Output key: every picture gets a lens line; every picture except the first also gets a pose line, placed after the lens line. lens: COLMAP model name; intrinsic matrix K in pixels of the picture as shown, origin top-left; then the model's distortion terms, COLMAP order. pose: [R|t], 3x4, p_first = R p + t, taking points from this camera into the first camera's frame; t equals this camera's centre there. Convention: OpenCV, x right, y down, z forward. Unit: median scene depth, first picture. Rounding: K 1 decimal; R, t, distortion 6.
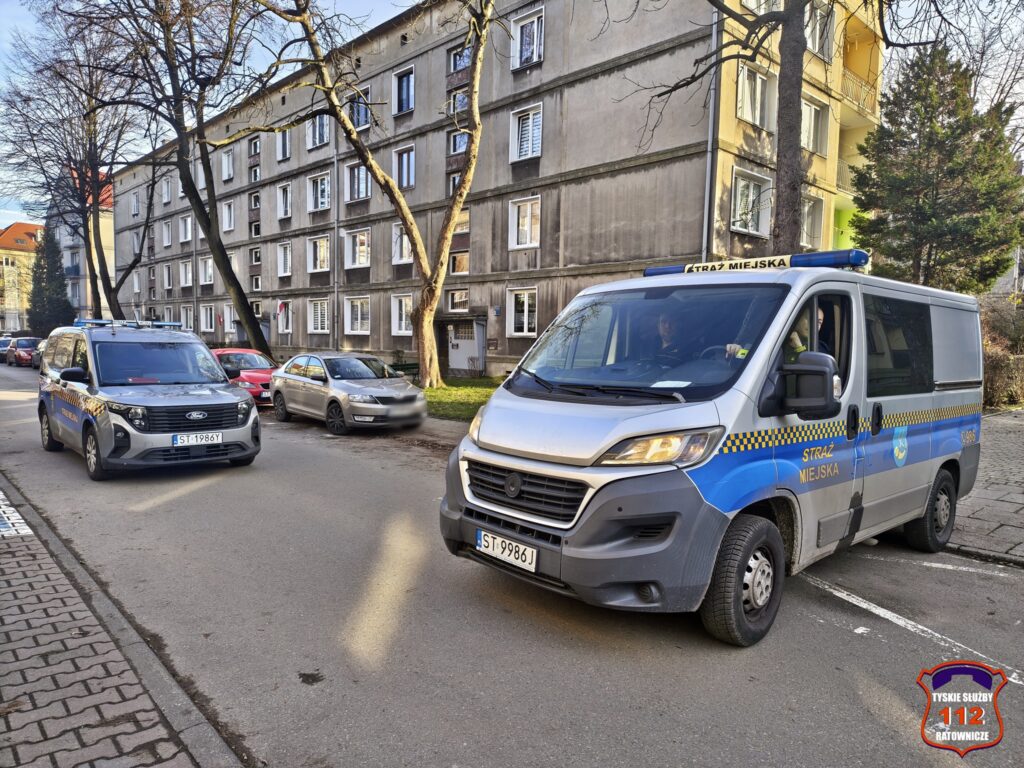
lens RADIAL K [[708.1, 0, 510.3], [0, 708.1, 383.9], [0, 0, 1]] dist [0.025753, 0.000552]
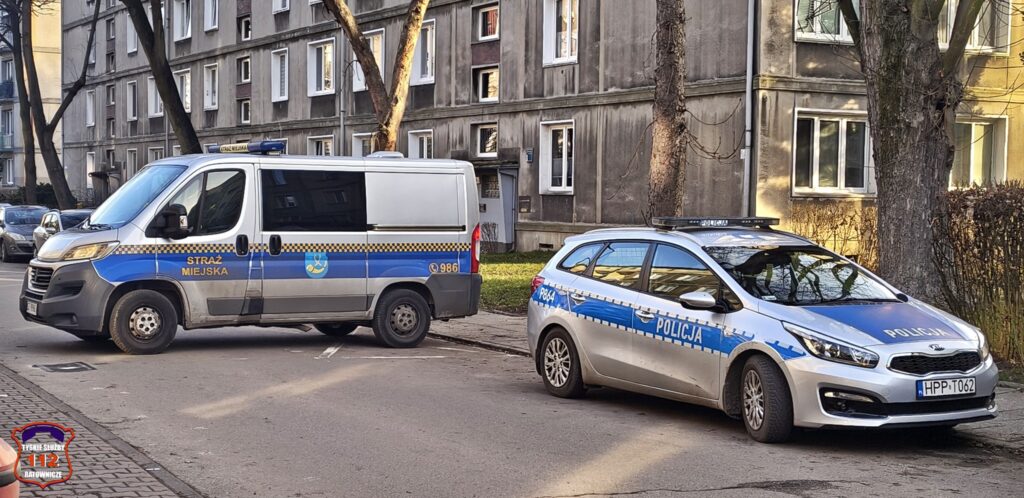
lens RADIAL K [[1255.4, 0, 512.5], [0, 1255.4, 250.9], [0, 0, 1]] dist [0.003357, 0.000000]
pose [[0.986820, 0.000957, -0.161820, 0.155579], [-0.004275, 0.999788, -0.020161, 0.012332], [0.161766, 0.020587, 0.986614, -0.180748]]
